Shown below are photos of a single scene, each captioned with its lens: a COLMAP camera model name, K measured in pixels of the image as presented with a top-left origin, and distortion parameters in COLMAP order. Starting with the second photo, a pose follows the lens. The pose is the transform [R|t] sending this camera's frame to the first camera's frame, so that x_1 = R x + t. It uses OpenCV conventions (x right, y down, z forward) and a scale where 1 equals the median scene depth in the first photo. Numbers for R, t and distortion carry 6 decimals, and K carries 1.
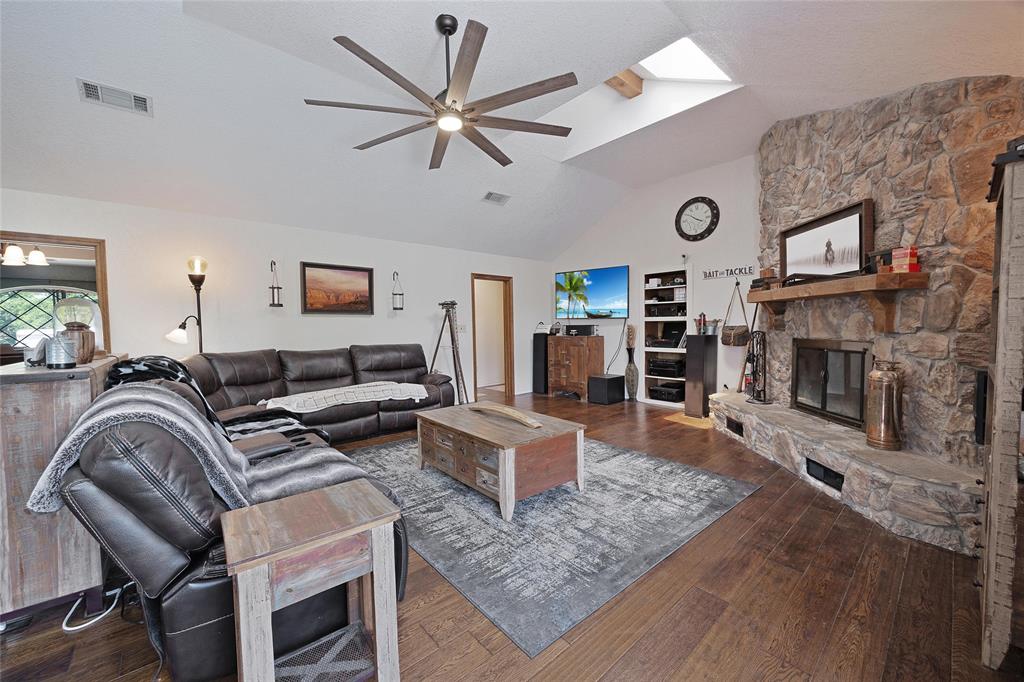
lens RADIAL K [[402.8, 0, 513.7], [0, 402.8, 344.3], [0, 0, 1]] dist [0.001487, -0.000009]
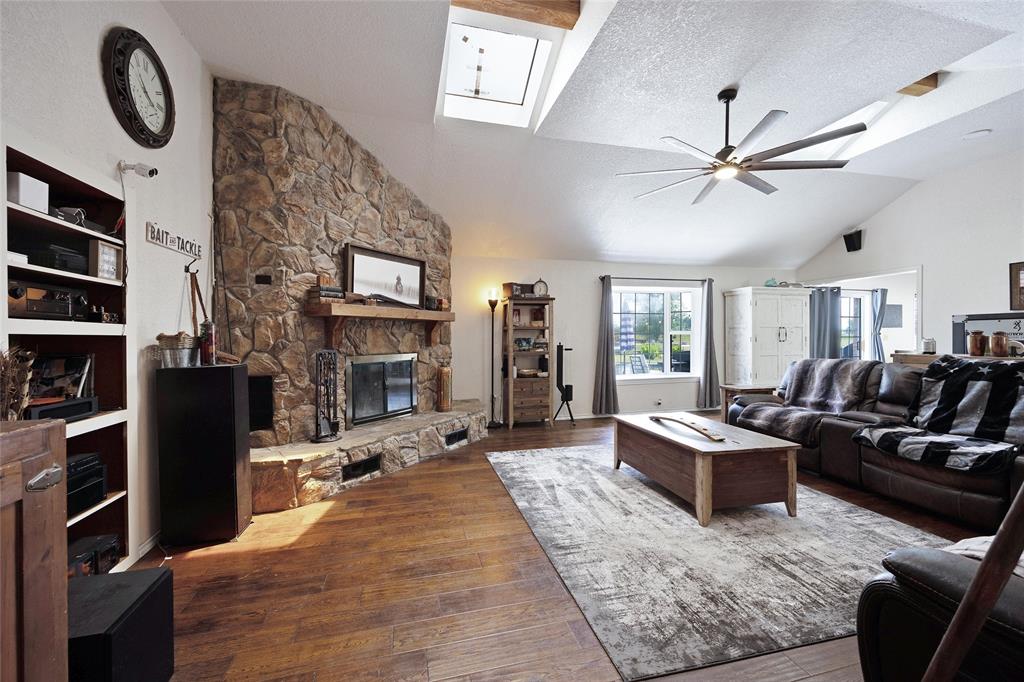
lens RADIAL K [[402.8, 0, 510.2], [0, 402.8, 338.4], [0, 0, 1]] dist [0.001487, -0.000009]
pose [[-0.886780, 0.018722, 0.461813, -0.114520], [0.040881, 0.998440, 0.038023, -0.096319], [-0.460381, 0.052597, -0.886162, 2.019423]]
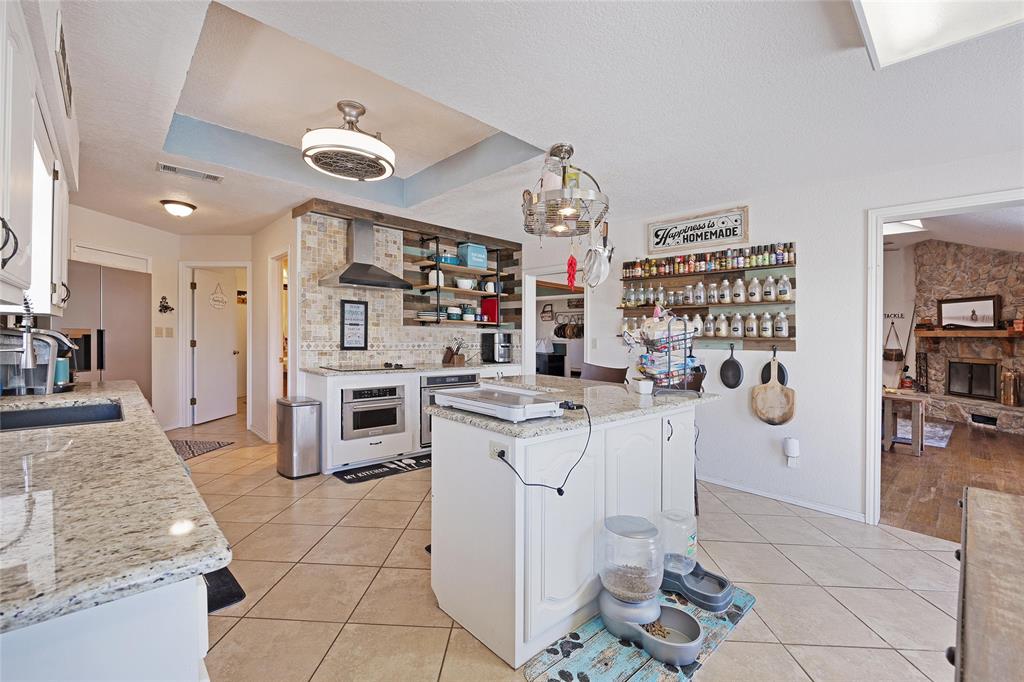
lens RADIAL K [[442.3, 0, 511.0], [0, 442.3, 332.5], [0, 0, 1]] dist [-0.011112, 0.000012]
pose [[0.998728, 0.034428, 0.036839, -1.676893], [-0.032394, 0.997991, -0.054454, 0.054881], [-0.038640, 0.053192, 0.997836, -1.138769]]
